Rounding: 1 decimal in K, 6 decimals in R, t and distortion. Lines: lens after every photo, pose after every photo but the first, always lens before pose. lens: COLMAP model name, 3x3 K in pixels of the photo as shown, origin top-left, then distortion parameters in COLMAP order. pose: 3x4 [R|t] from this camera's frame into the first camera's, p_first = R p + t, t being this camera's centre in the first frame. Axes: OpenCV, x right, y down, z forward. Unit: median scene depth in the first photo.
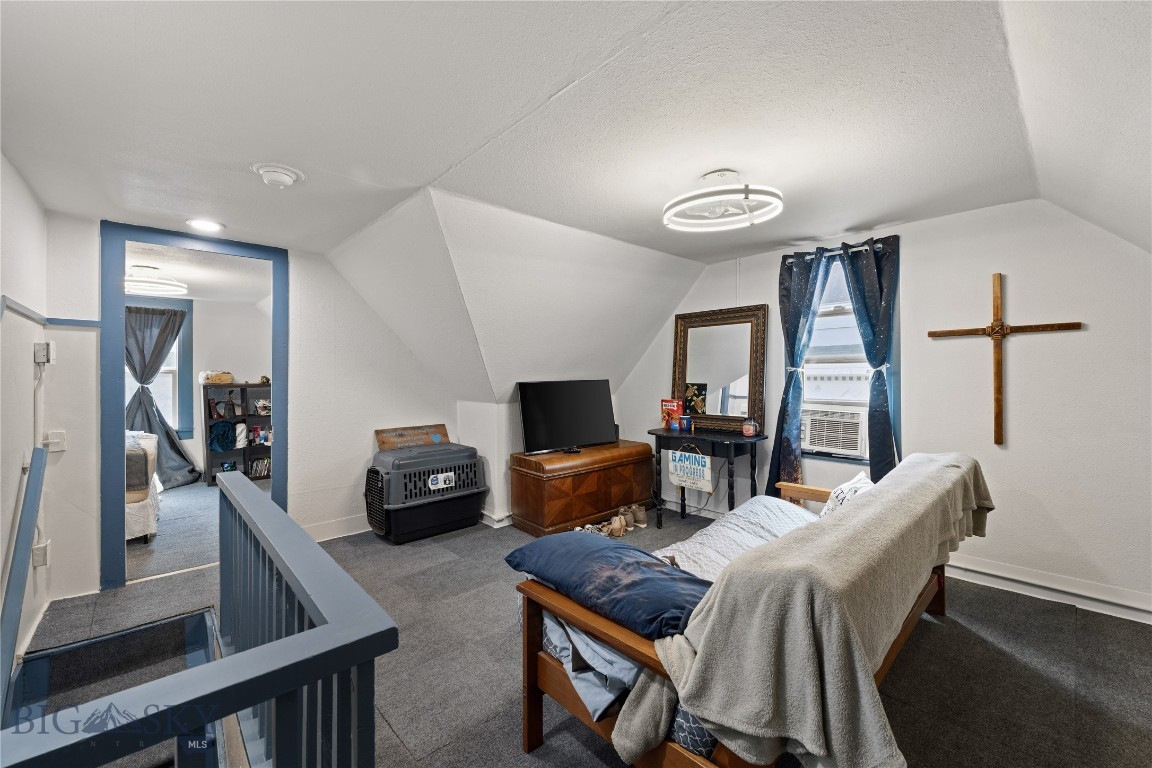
lens RADIAL K [[459.6, 0, 572.3], [0, 459.6, 377.1], [0, 0, 1]] dist [0.001215, -0.000504]
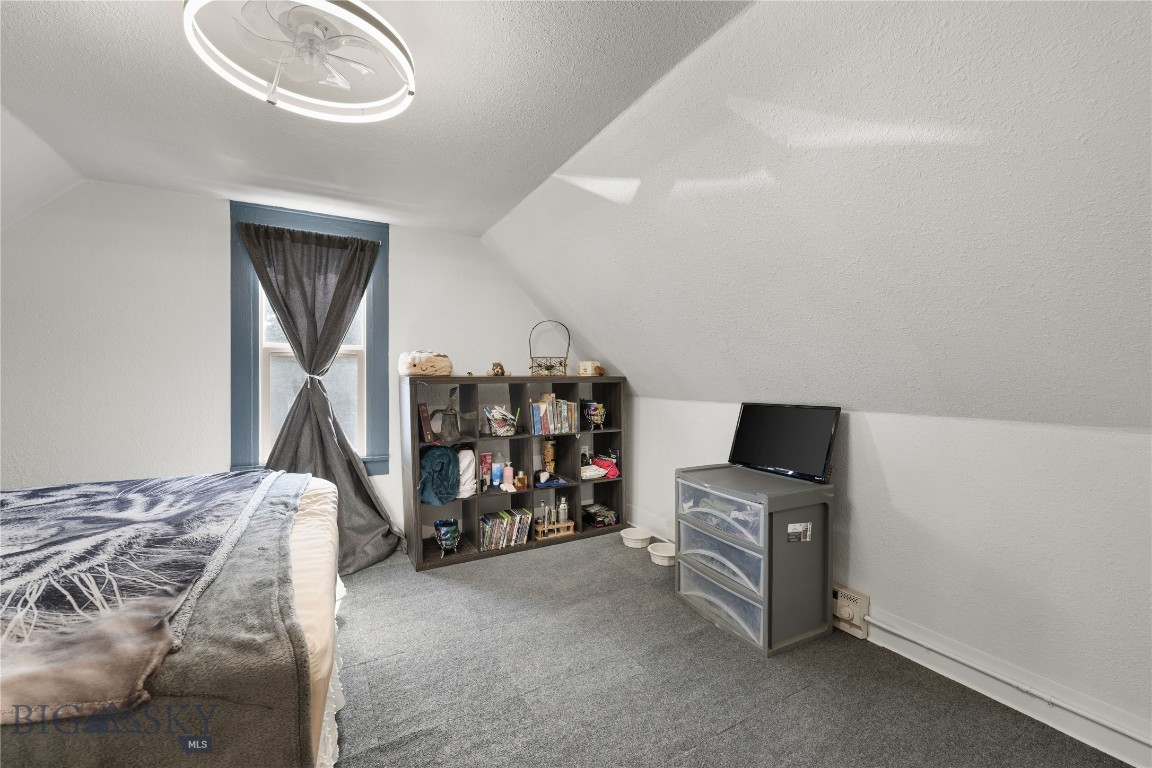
lens RADIAL K [[459.6, 0, 575.0], [0, 459.6, 378.7], [0, 0, 1]] dist [0.001215, -0.000504]
pose [[0.972629, 0.011609, -0.232072, -0.475019], [-0.009265, 0.999894, 0.011188, 0.010308], [0.232177, -0.008732, 0.972634, 0.509861]]
